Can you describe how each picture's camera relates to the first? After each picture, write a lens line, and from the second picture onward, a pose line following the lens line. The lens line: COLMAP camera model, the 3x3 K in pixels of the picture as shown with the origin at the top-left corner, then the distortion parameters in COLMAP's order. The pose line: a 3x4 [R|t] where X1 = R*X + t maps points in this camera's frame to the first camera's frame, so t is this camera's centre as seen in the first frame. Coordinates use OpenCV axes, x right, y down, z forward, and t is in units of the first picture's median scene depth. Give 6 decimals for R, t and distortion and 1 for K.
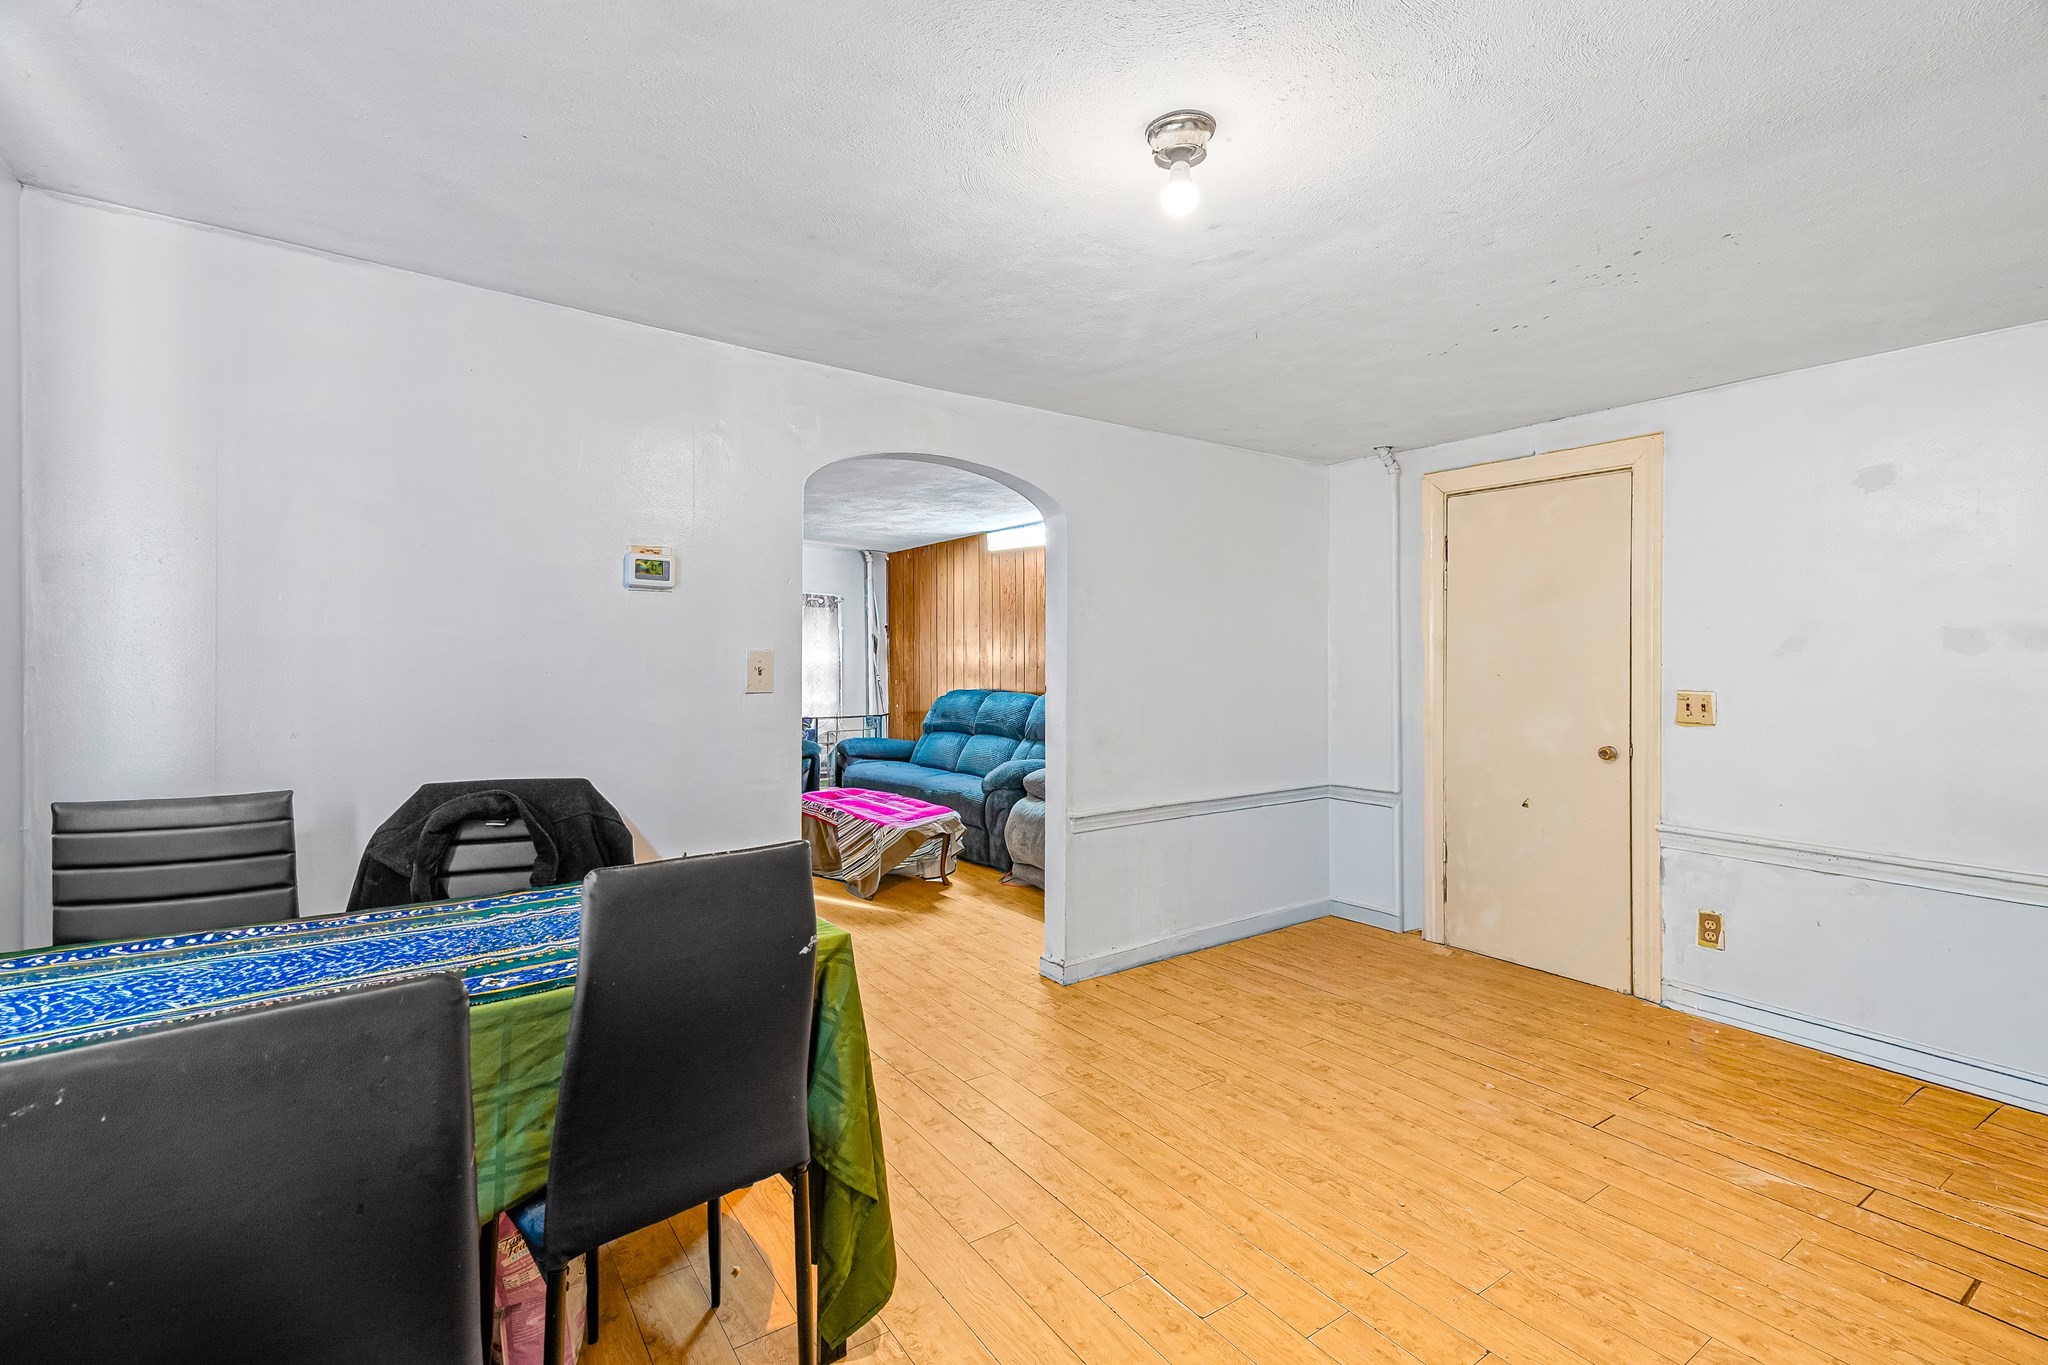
lens RADIAL K [[908.1, 0, 1012.9], [0, 908.1, 641.1], [0, 0, 1]] dist [0.022028, 0.000087]
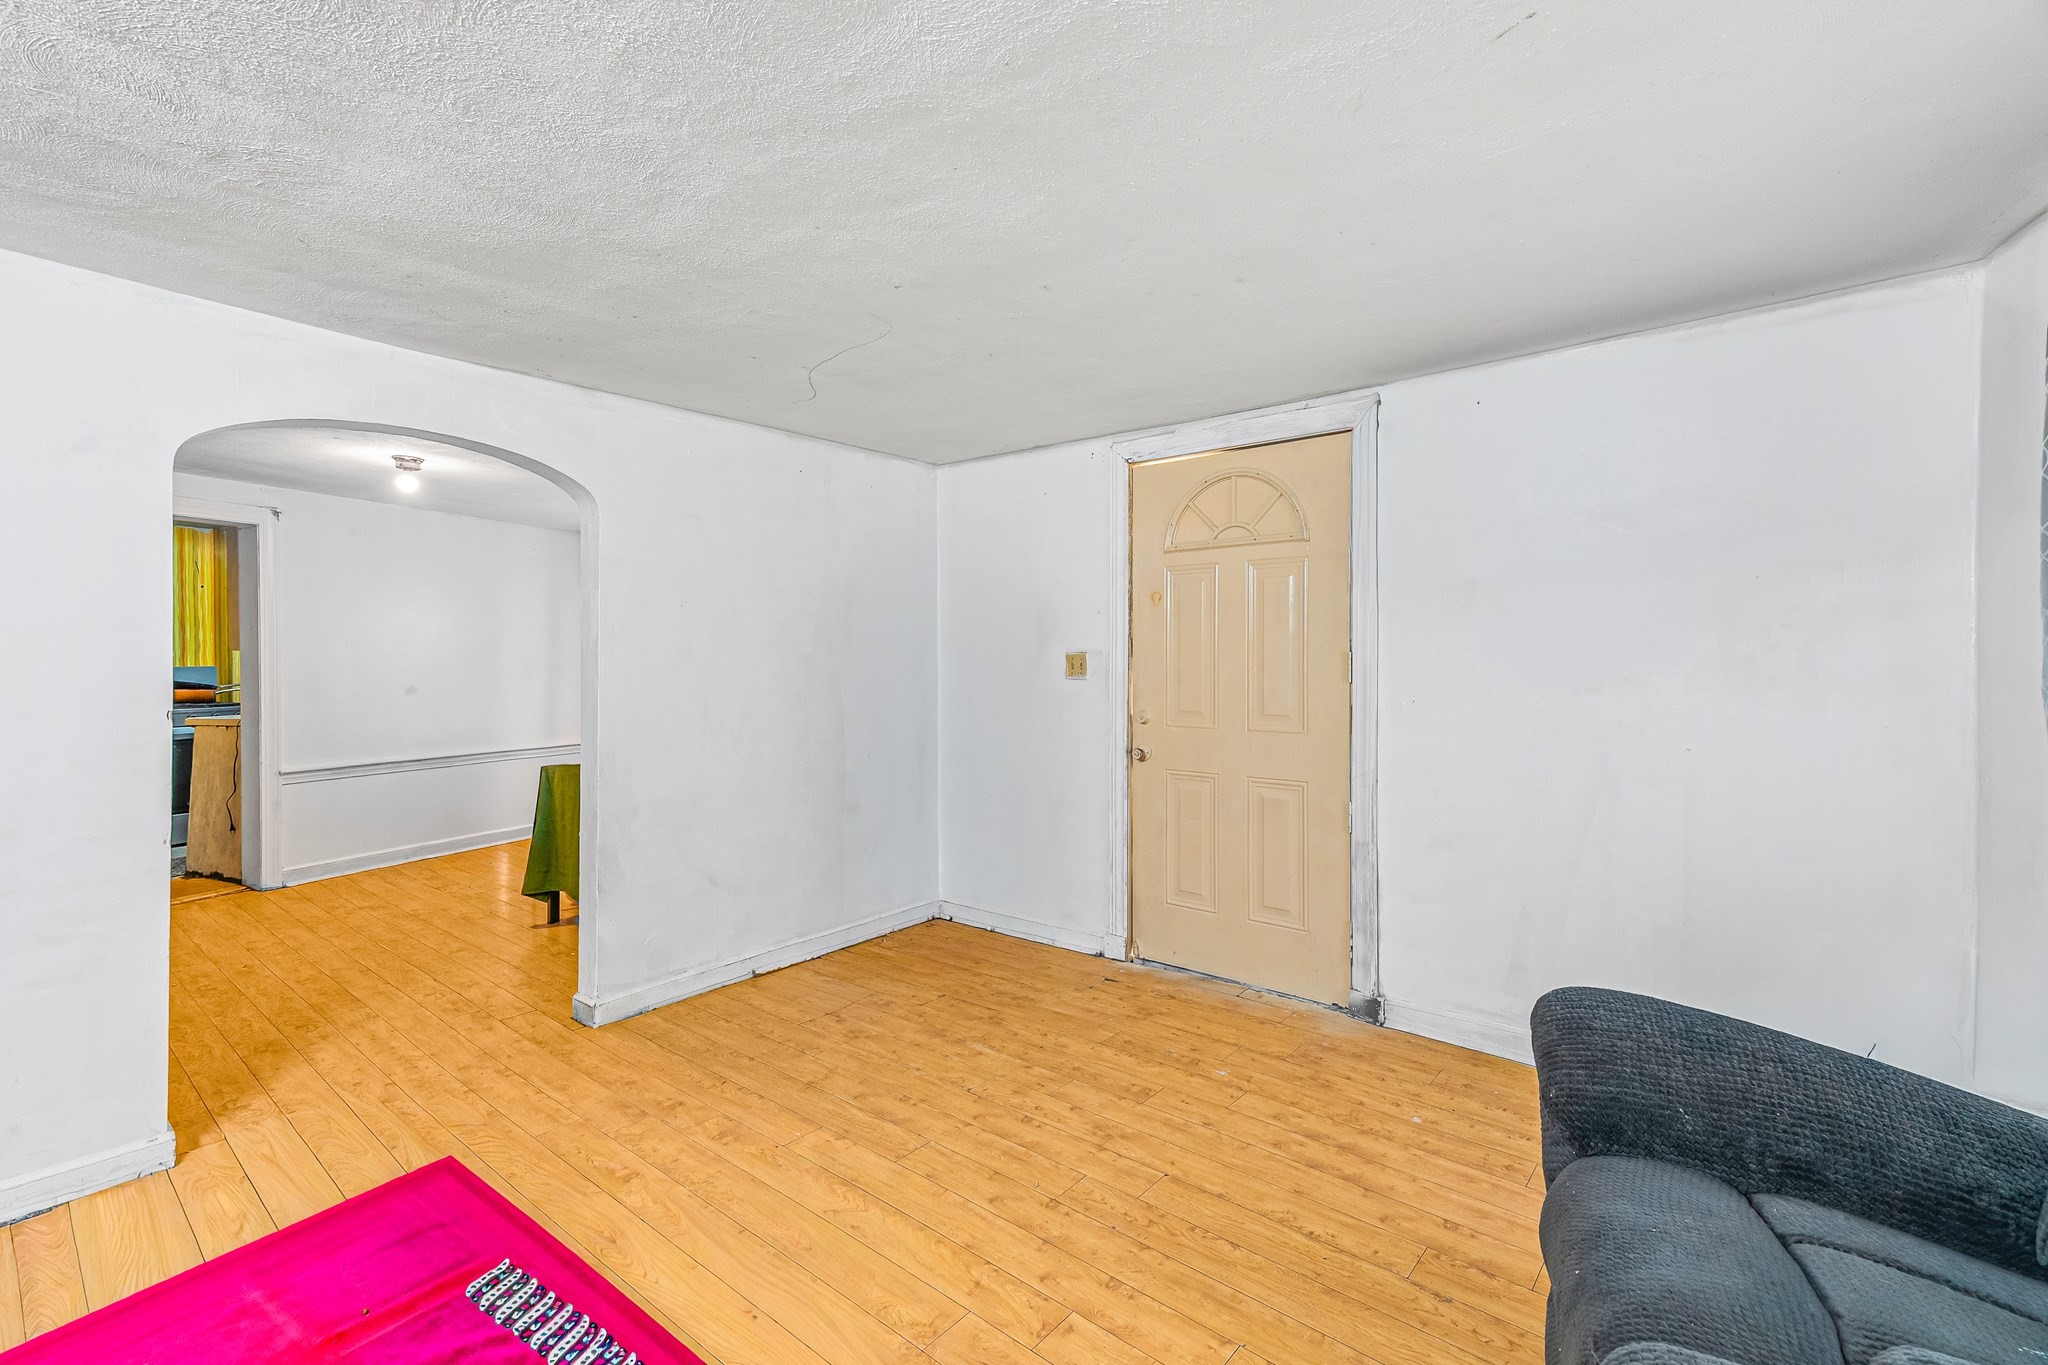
lens RADIAL K [[942.3, 0, 1033.2], [0, 942.3, 660.5], [0, 0, 1]] dist [0.022917, 0.000024]
pose [[-0.966572, -0.001161, -0.256394, -0.291768], [0.001583, 0.999944, -0.010496, 0.016494], [0.256392, -0.010551, -0.966515, 1.404098]]
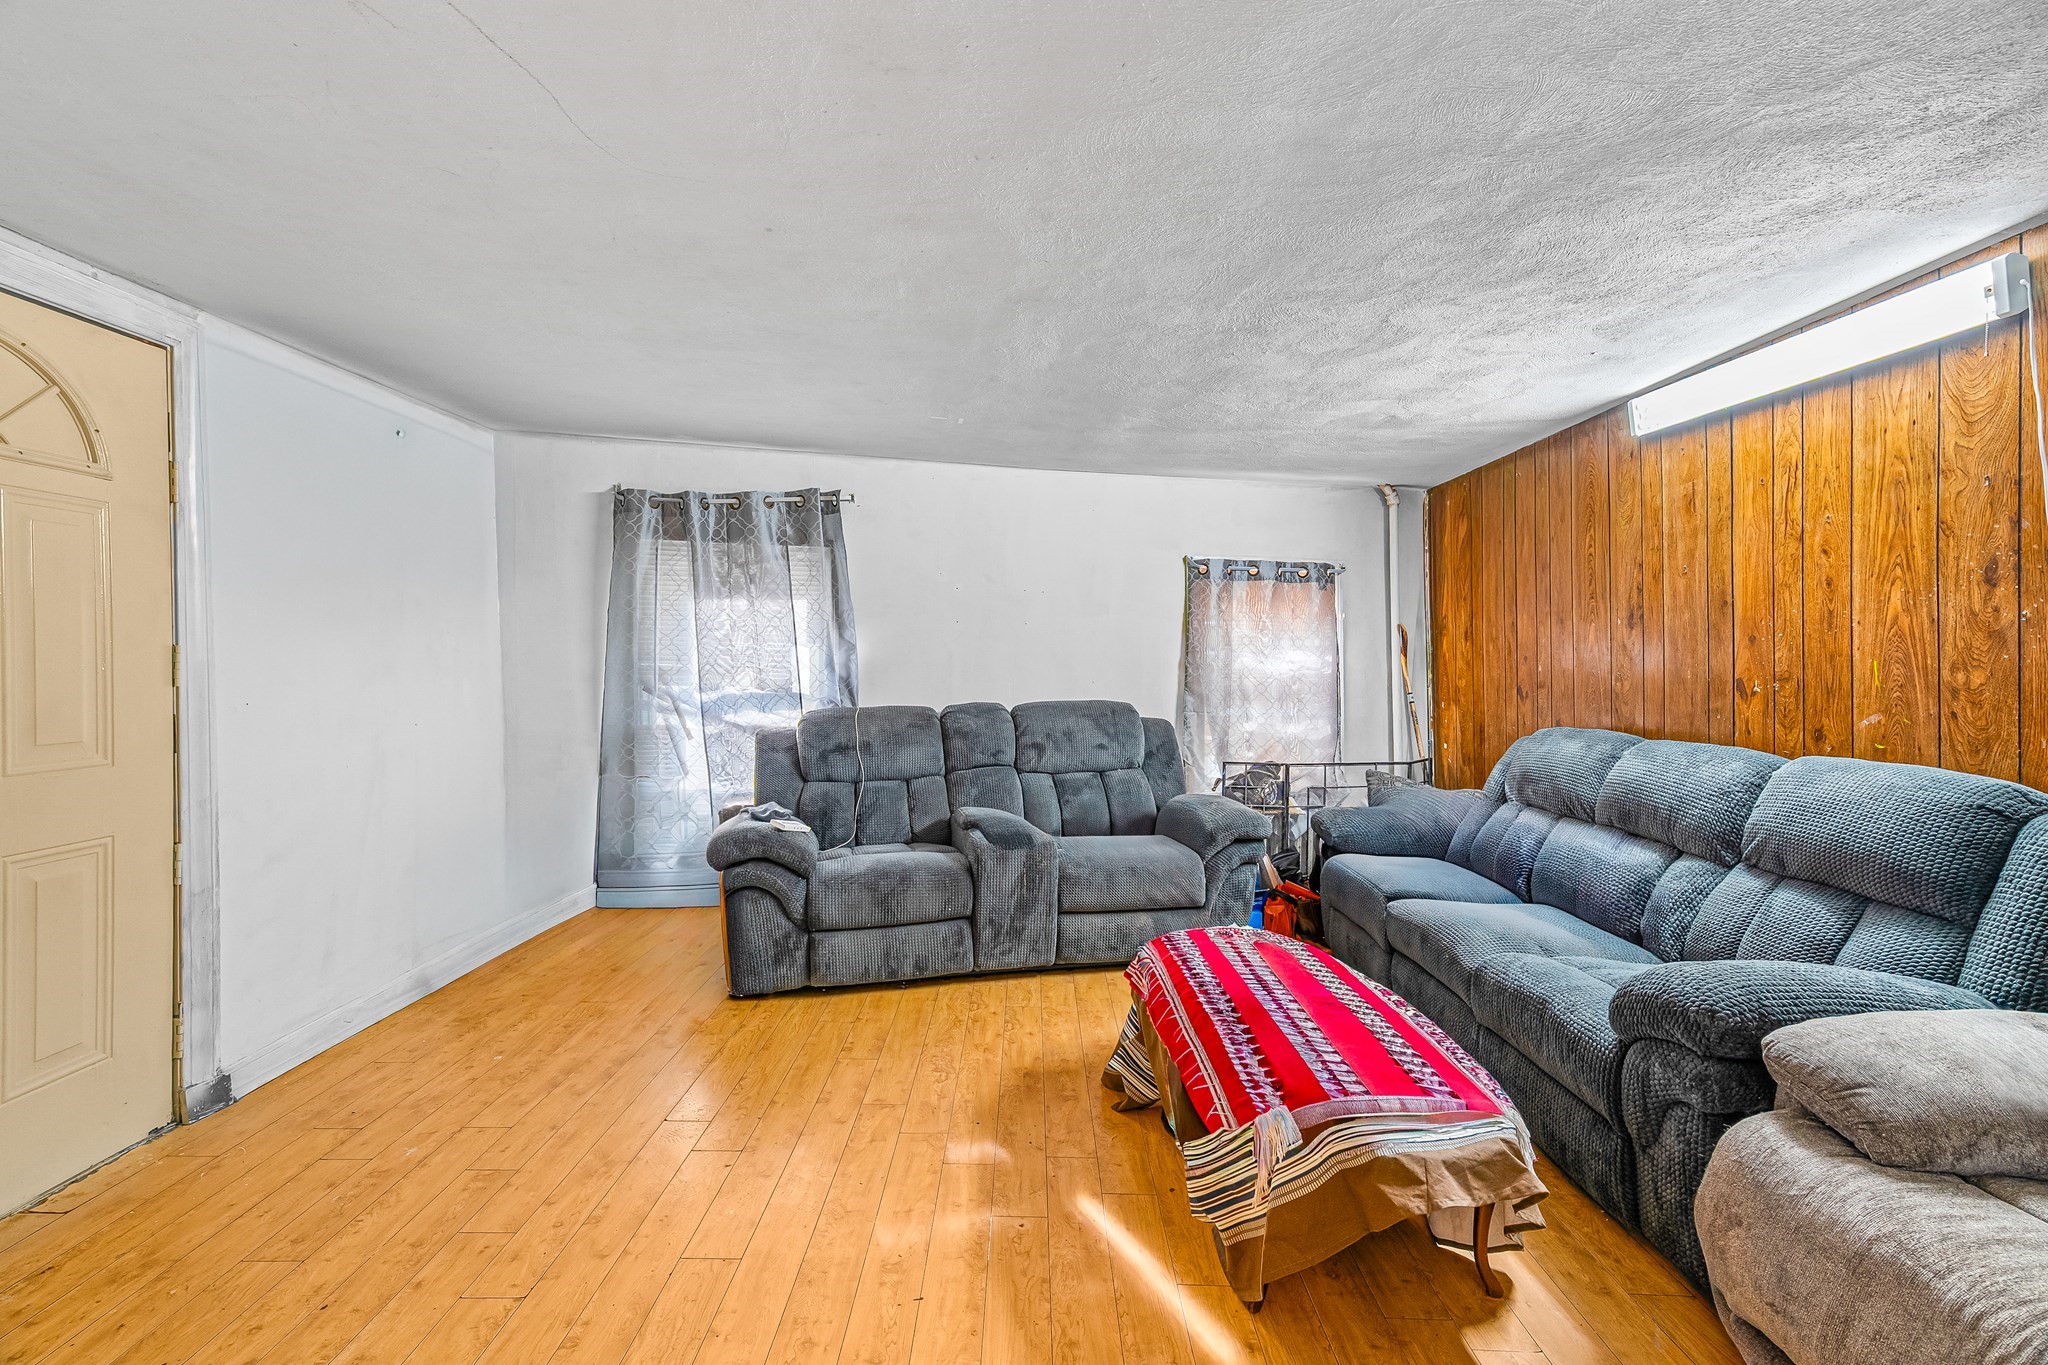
lens RADIAL K [[912.6, 0, 1020.8], [0, 912.6, 661.0], [0, 0, 1]] dist [0.036202, 0.000027]
pose [[0.815342, 0.000361, -0.578980, -0.011631], [0.009377, 0.999860, 0.013830, 0.009383], [0.578904, -0.016705, 0.815225, 0.634234]]
